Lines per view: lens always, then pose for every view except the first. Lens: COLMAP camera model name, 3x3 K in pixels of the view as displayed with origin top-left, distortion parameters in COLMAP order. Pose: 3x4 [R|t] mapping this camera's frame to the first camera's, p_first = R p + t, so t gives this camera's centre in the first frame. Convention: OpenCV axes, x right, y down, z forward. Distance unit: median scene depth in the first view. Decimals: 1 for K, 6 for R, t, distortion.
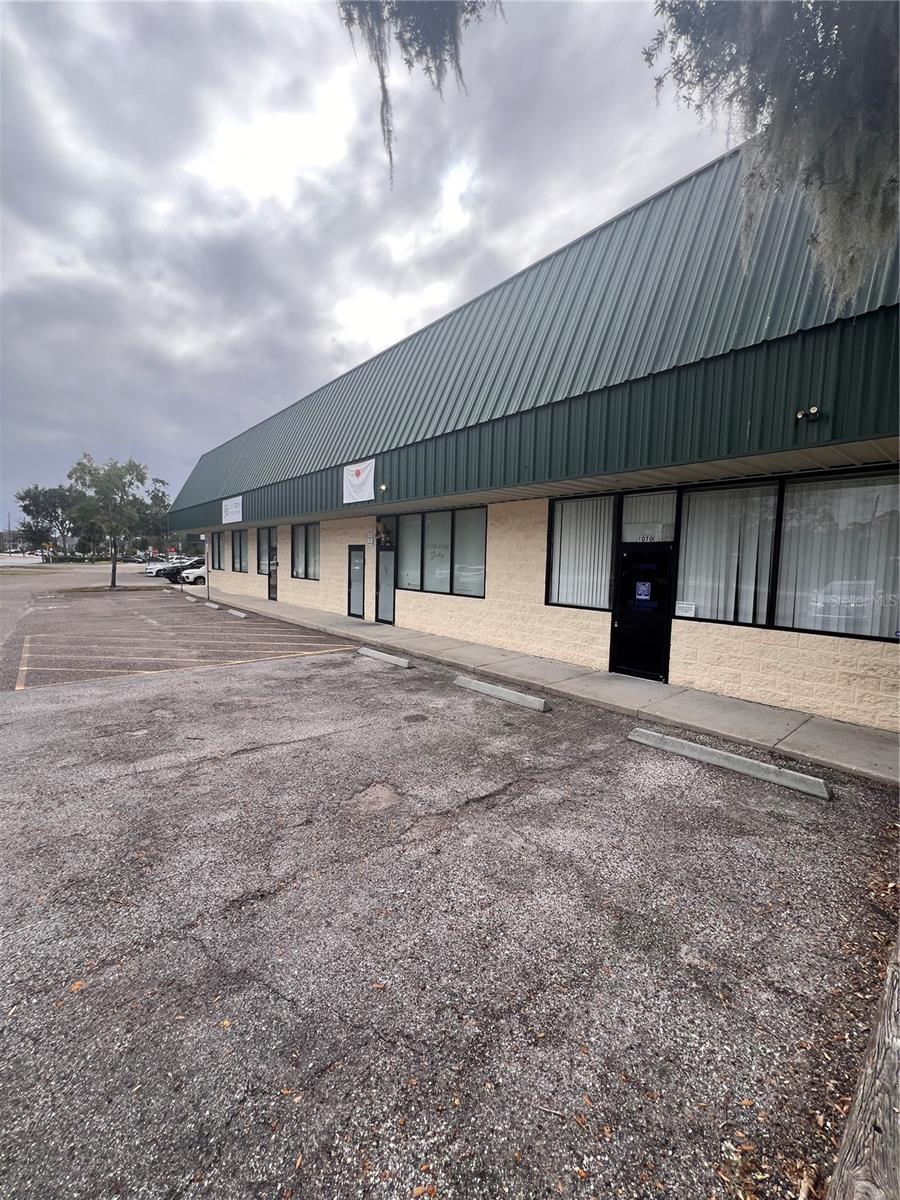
lens RADIAL K [[480.9, 0, 453.7], [0, 480.9, 595.9], [0, 0, 1]] dist [0.001169, -0.000050]
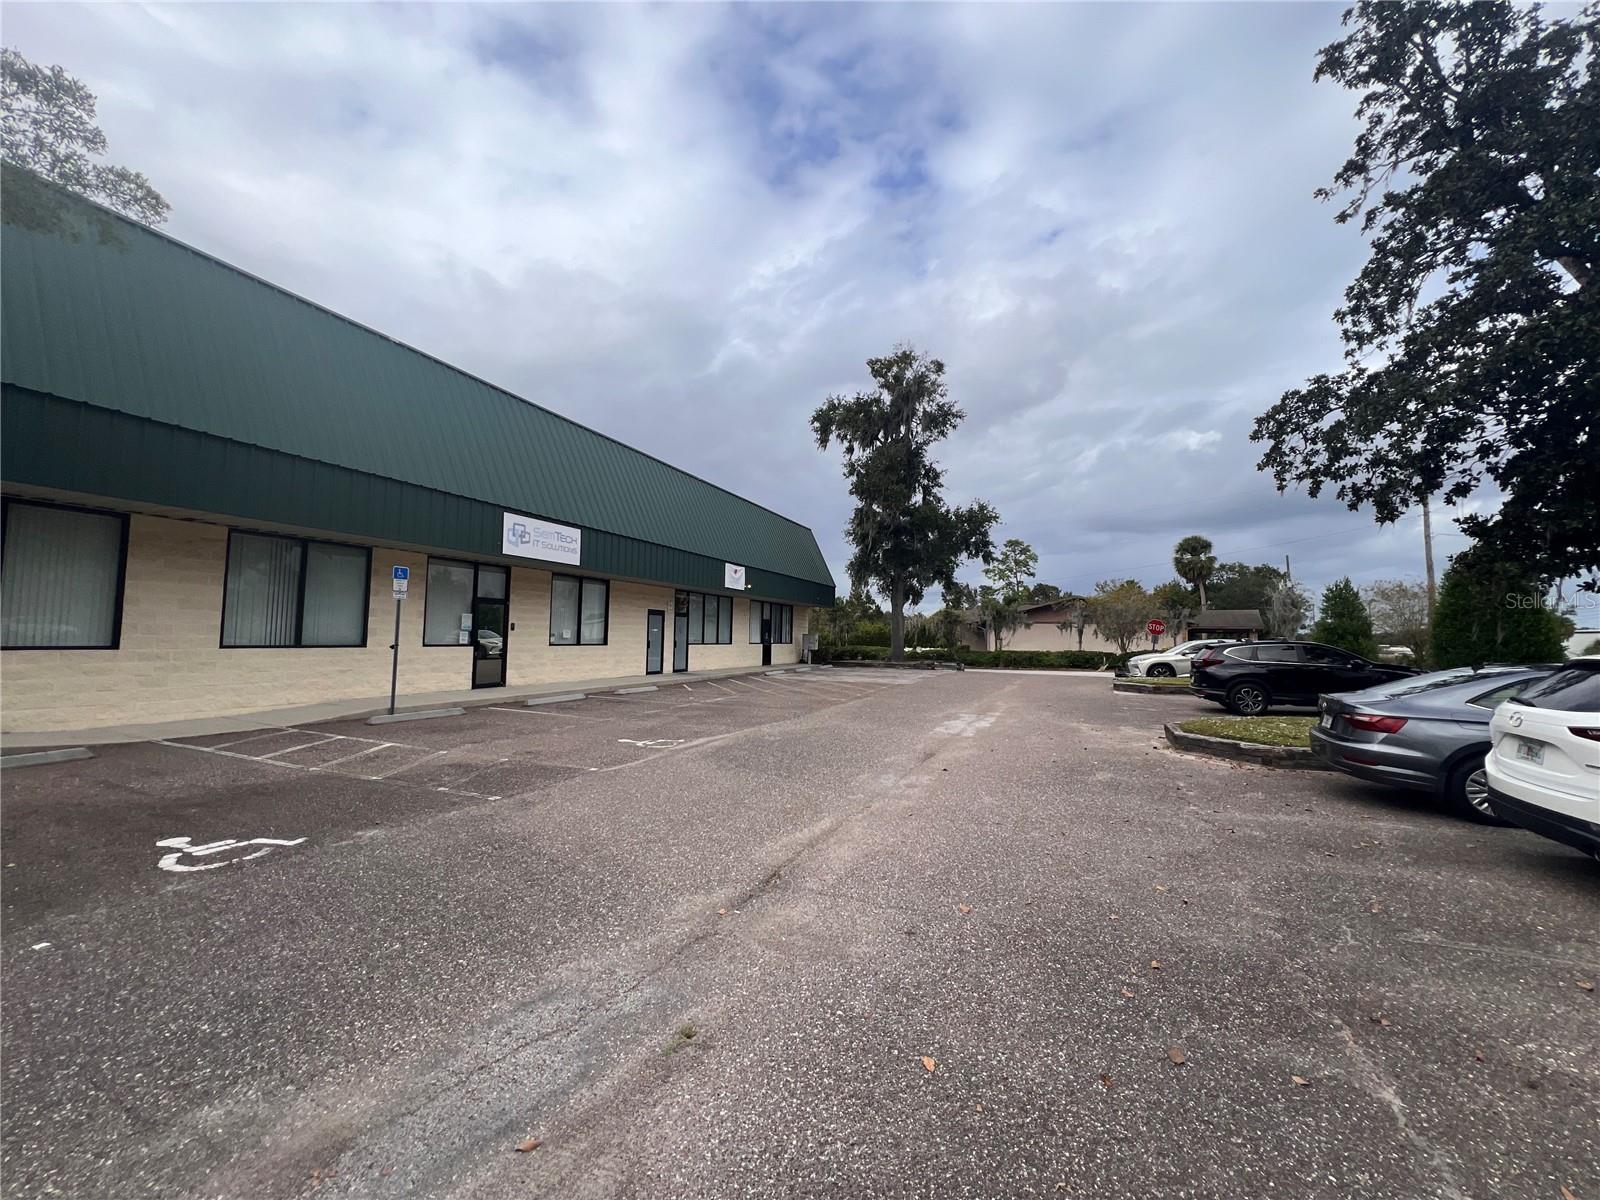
lens RADIAL K [[641.2, 0, 799.6], [0, 641.2, 595.2], [0, 0, 1]] dist [0.001169, -0.000050]
pose [[-0.459540, 0.030659, 0.887628, -5.060293], [0.039837, 0.999110, -0.013885, -0.313012], [-0.887263, 0.028980, -0.460352, 4.131154]]
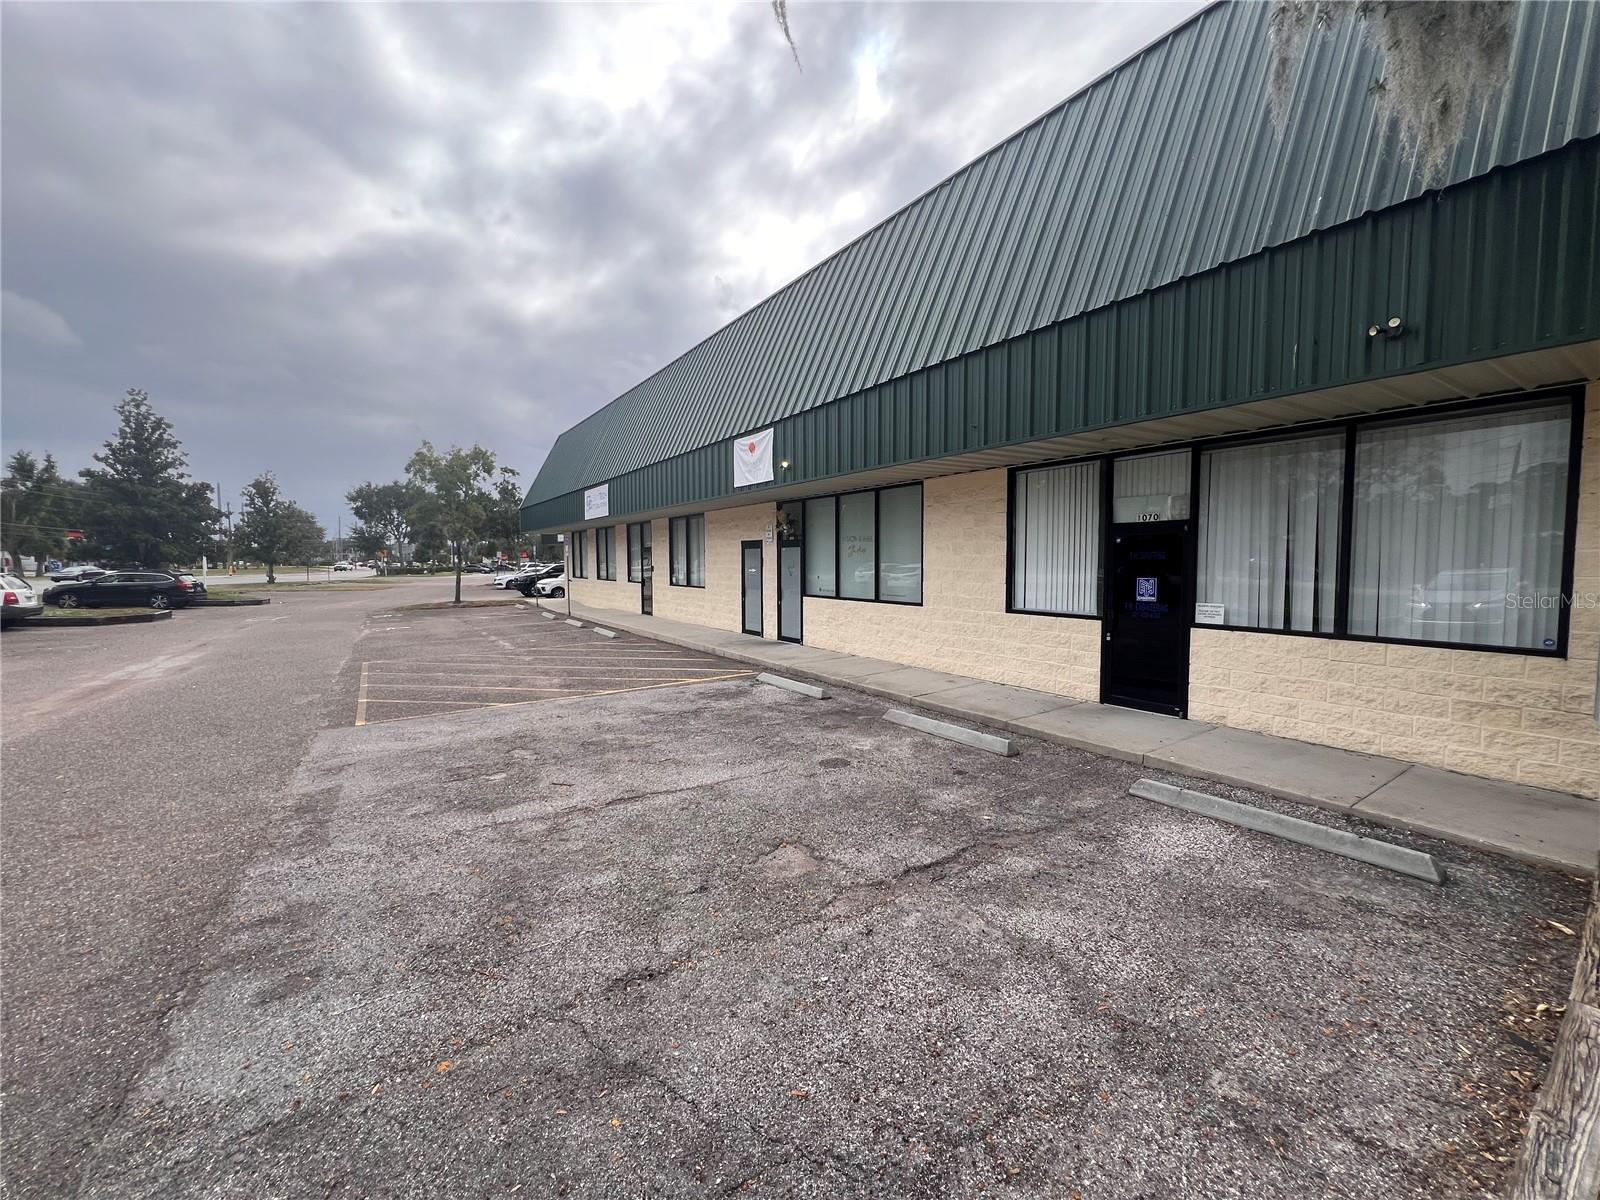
lens RADIAL K [[641.2, 0, 799.6], [0, 641.2, 595.2], [0, 0, 1]] dist [0.001169, -0.000050]
pose [[0.992105, -0.022151, -0.123436, -0.003425], [0.019912, 0.999615, -0.019348, 0.008666], [0.123817, 0.016737, 0.992164, -0.021528]]
